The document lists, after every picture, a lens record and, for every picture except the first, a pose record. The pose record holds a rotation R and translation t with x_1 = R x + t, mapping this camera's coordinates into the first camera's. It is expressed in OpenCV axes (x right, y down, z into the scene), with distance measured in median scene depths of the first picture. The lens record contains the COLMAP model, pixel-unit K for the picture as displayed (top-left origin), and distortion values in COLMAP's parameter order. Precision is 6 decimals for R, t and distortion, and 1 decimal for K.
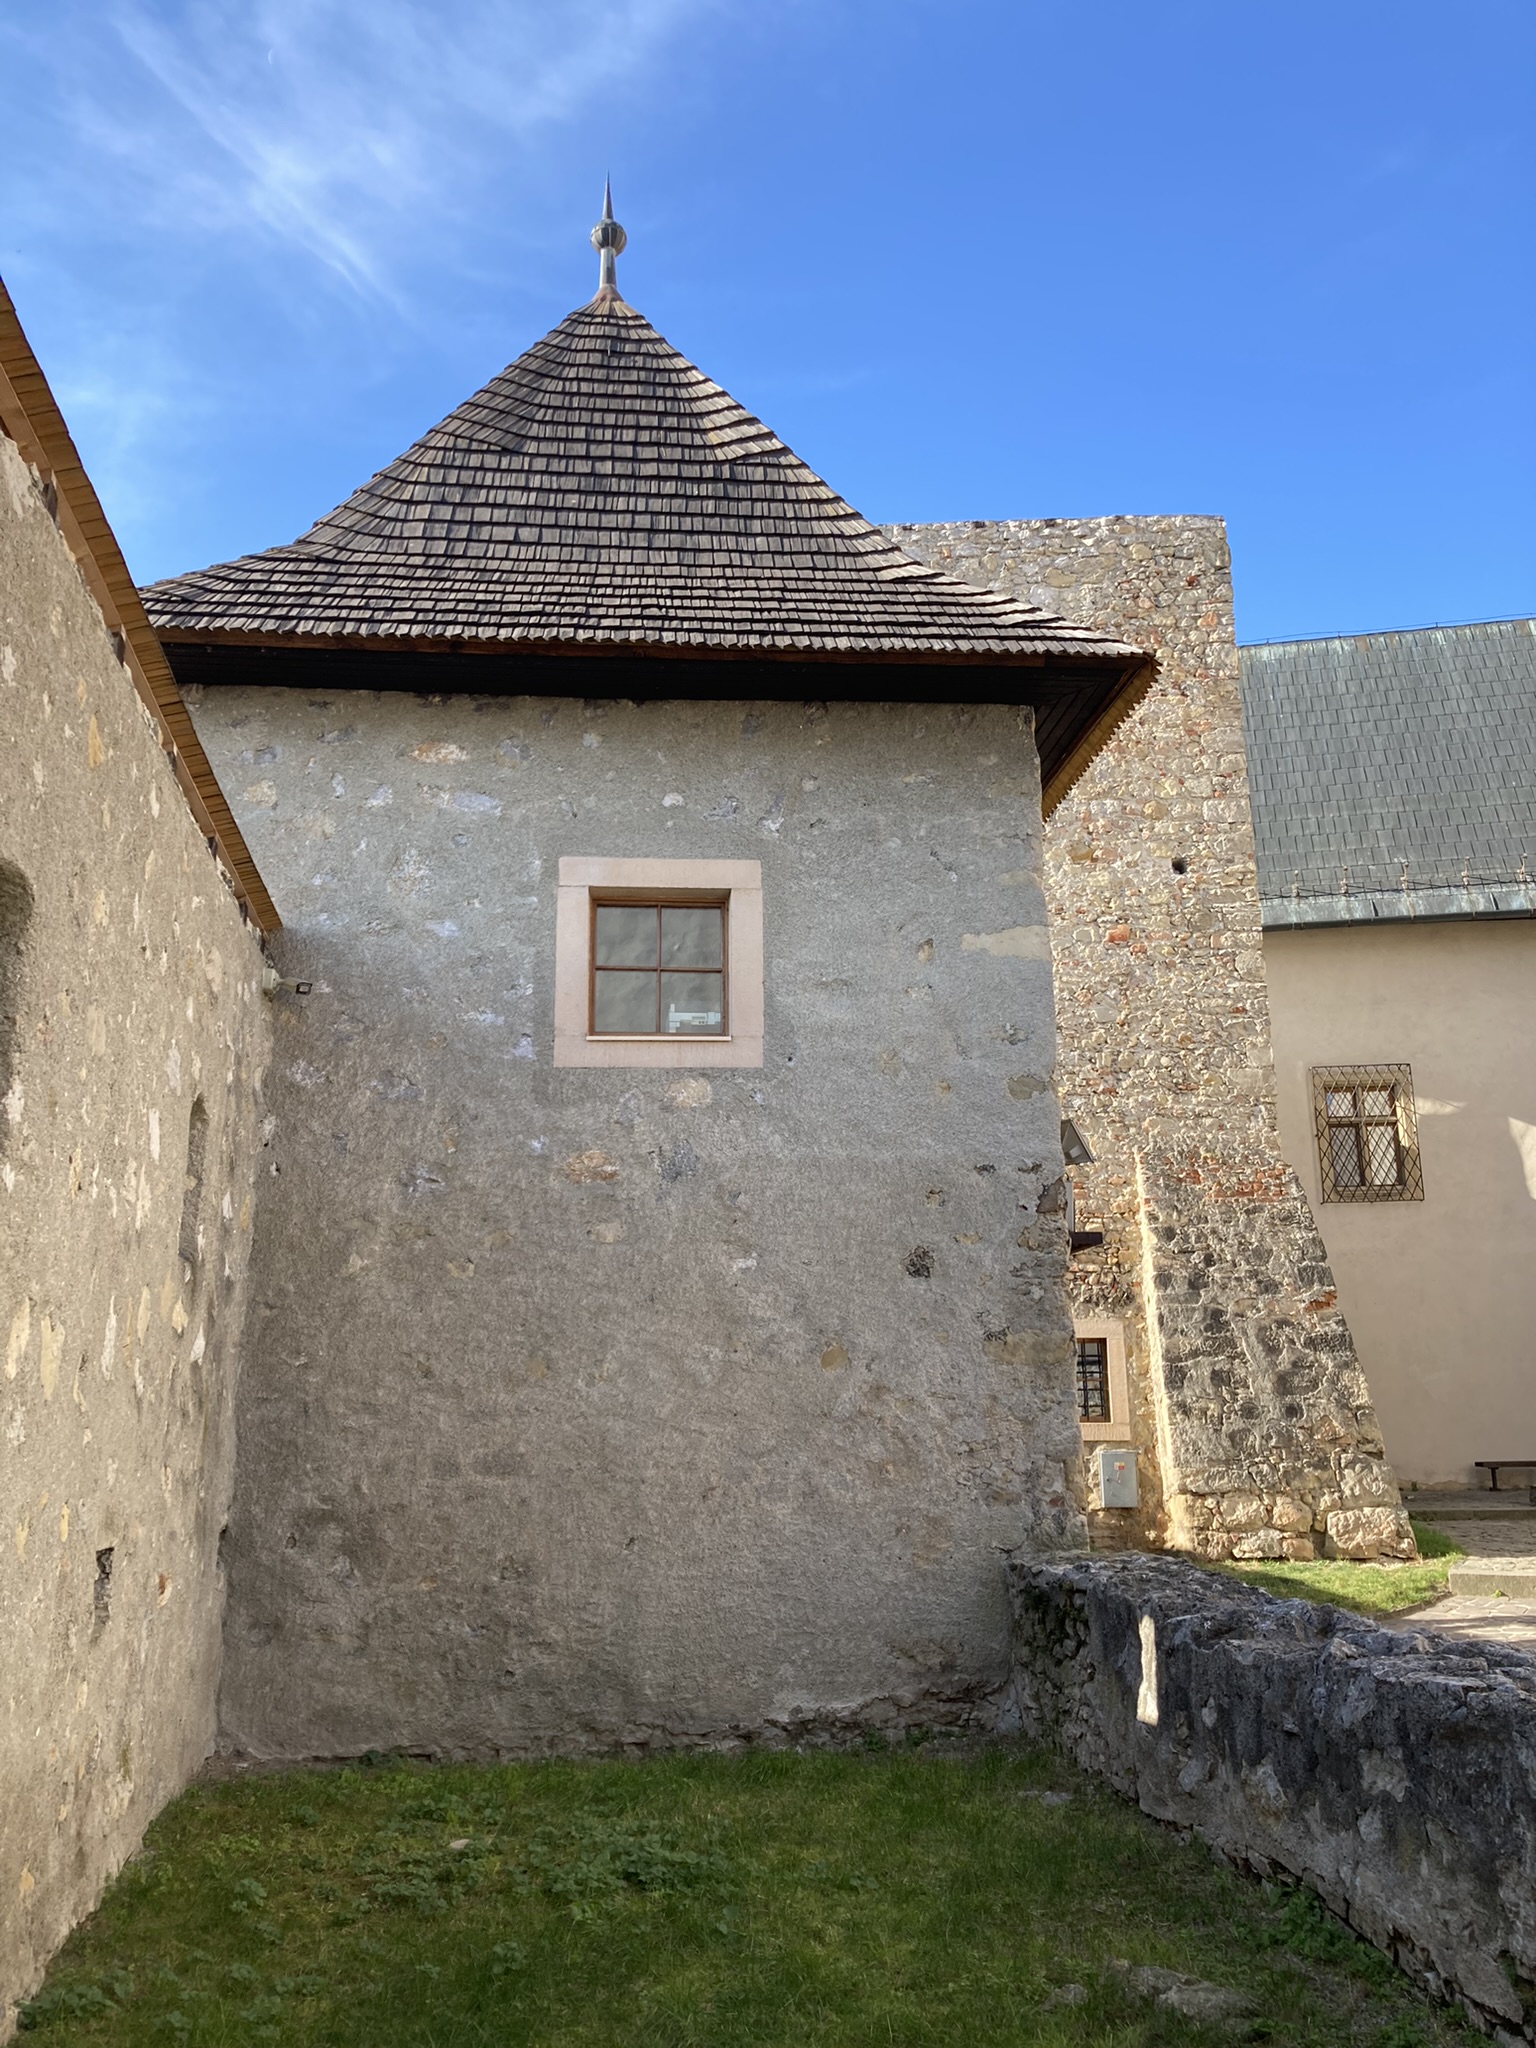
lens RADIAL K [[1662.1, 0, 768.0], [0, 1662.1, 1024.0], [0, 0, 1]] dist [0.092858, -0.271645]
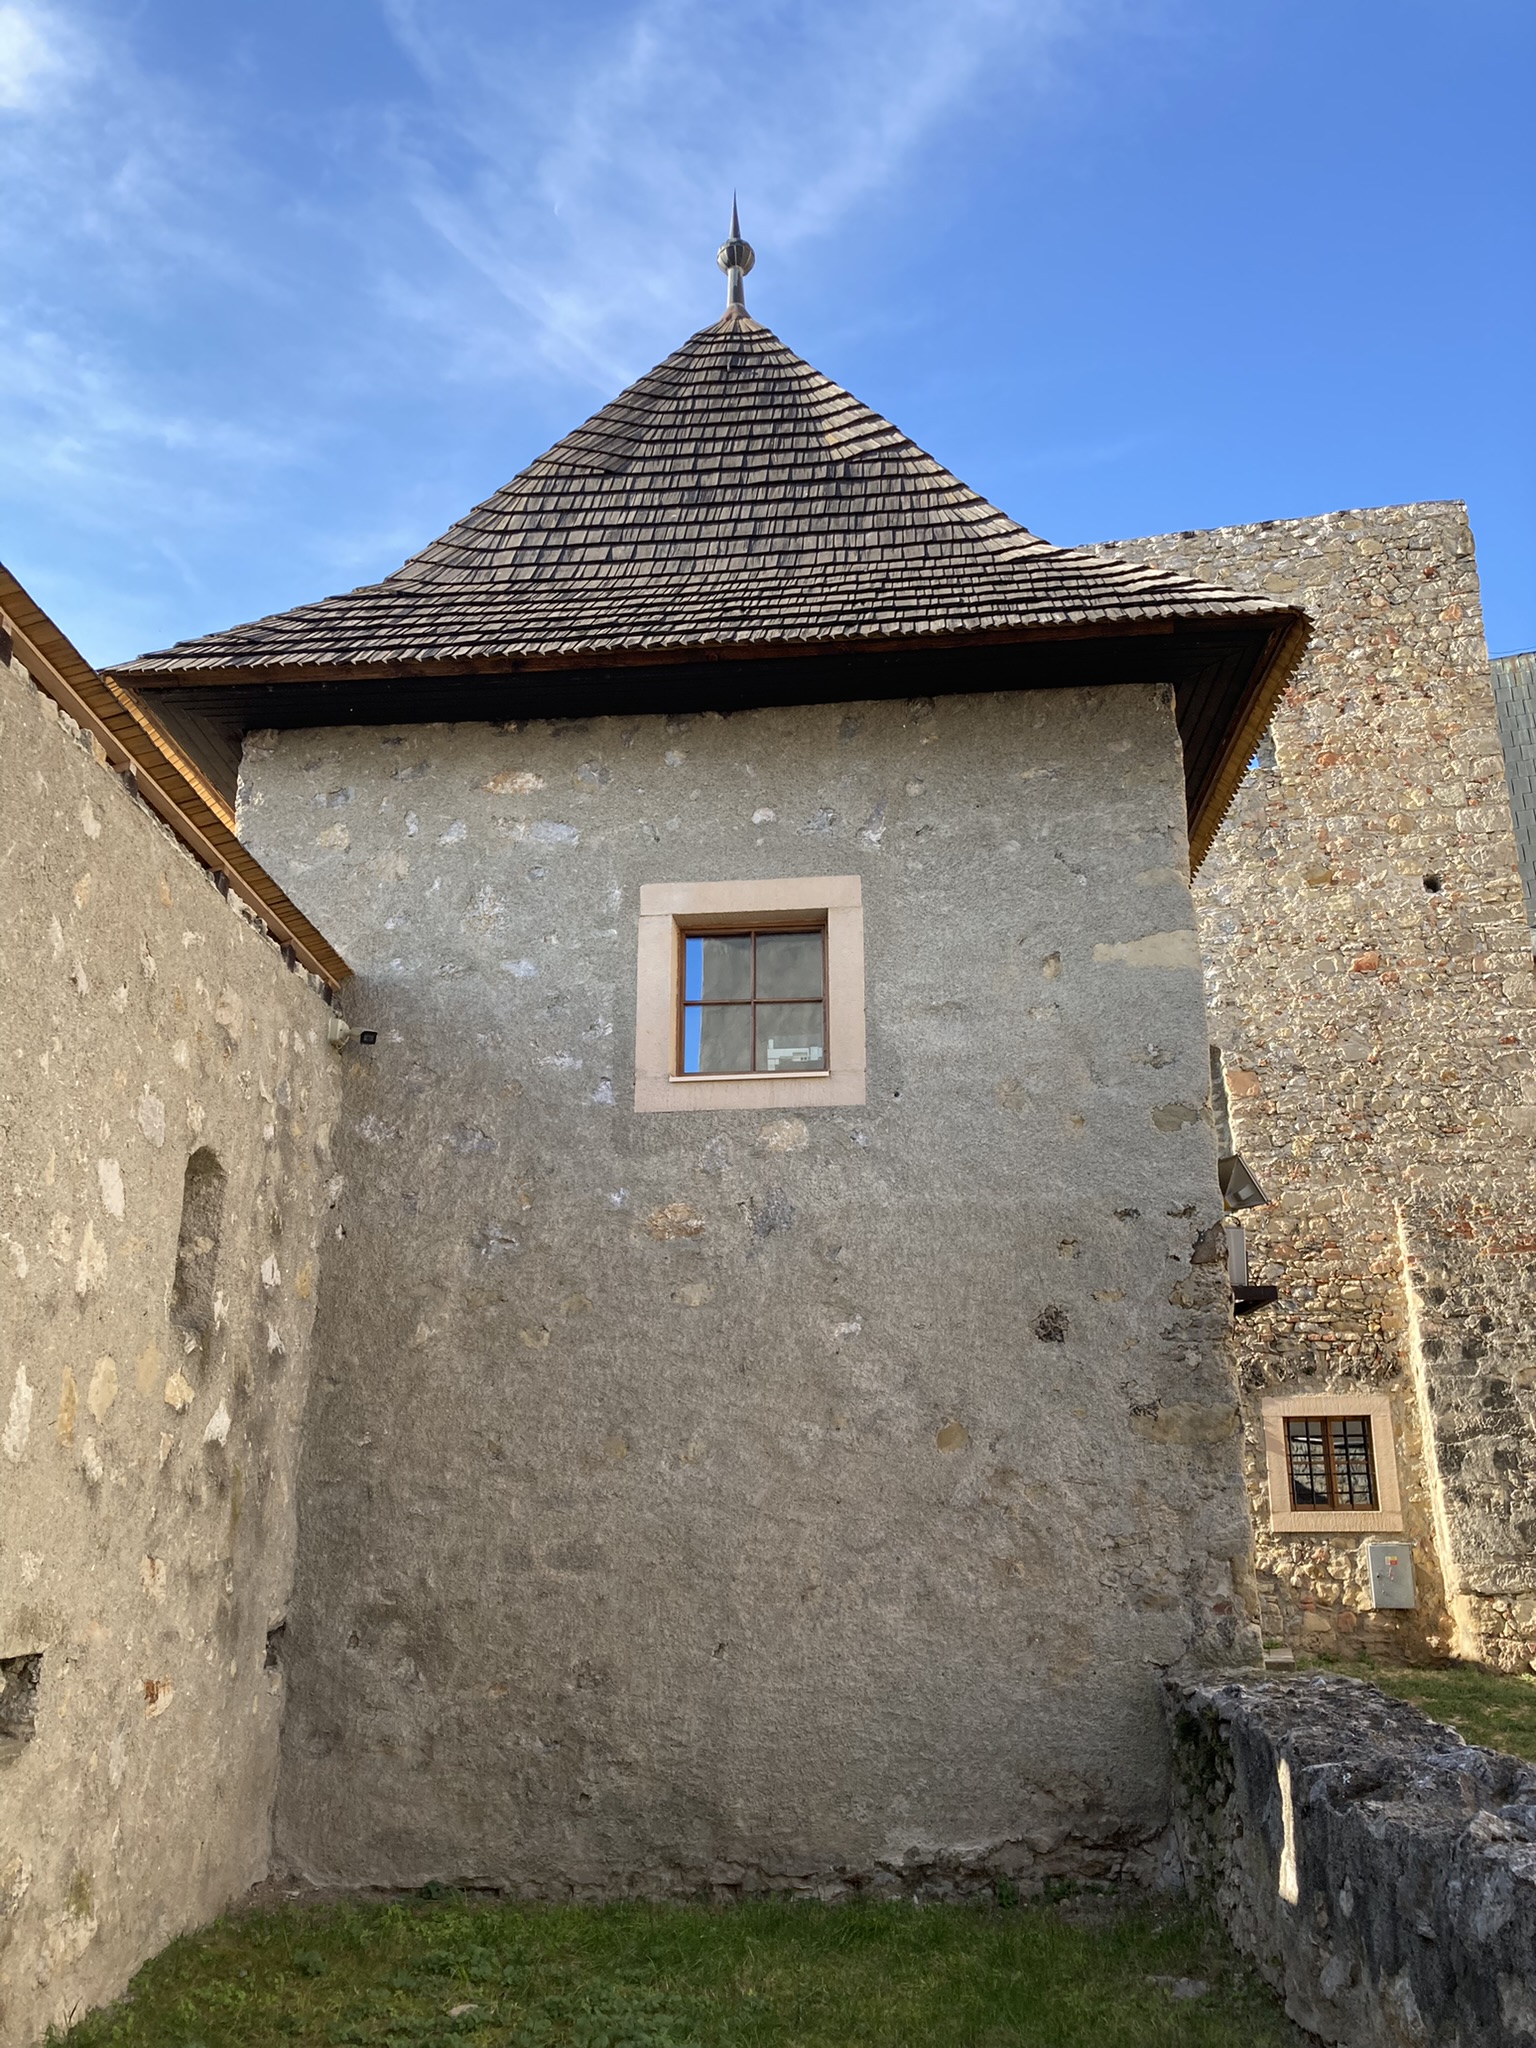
lens RADIAL K [[1664.8, 0, 768.0], [0, 1664.8, 1024.0], [0, 0, 1]] dist [0.048841, -0.101258]
pose [[0.983551, -0.046019, -0.174669, 0.099362], [0.037790, 0.998026, -0.050151, 0.024755], [0.176632, 0.042725, 0.983349, 0.113671]]
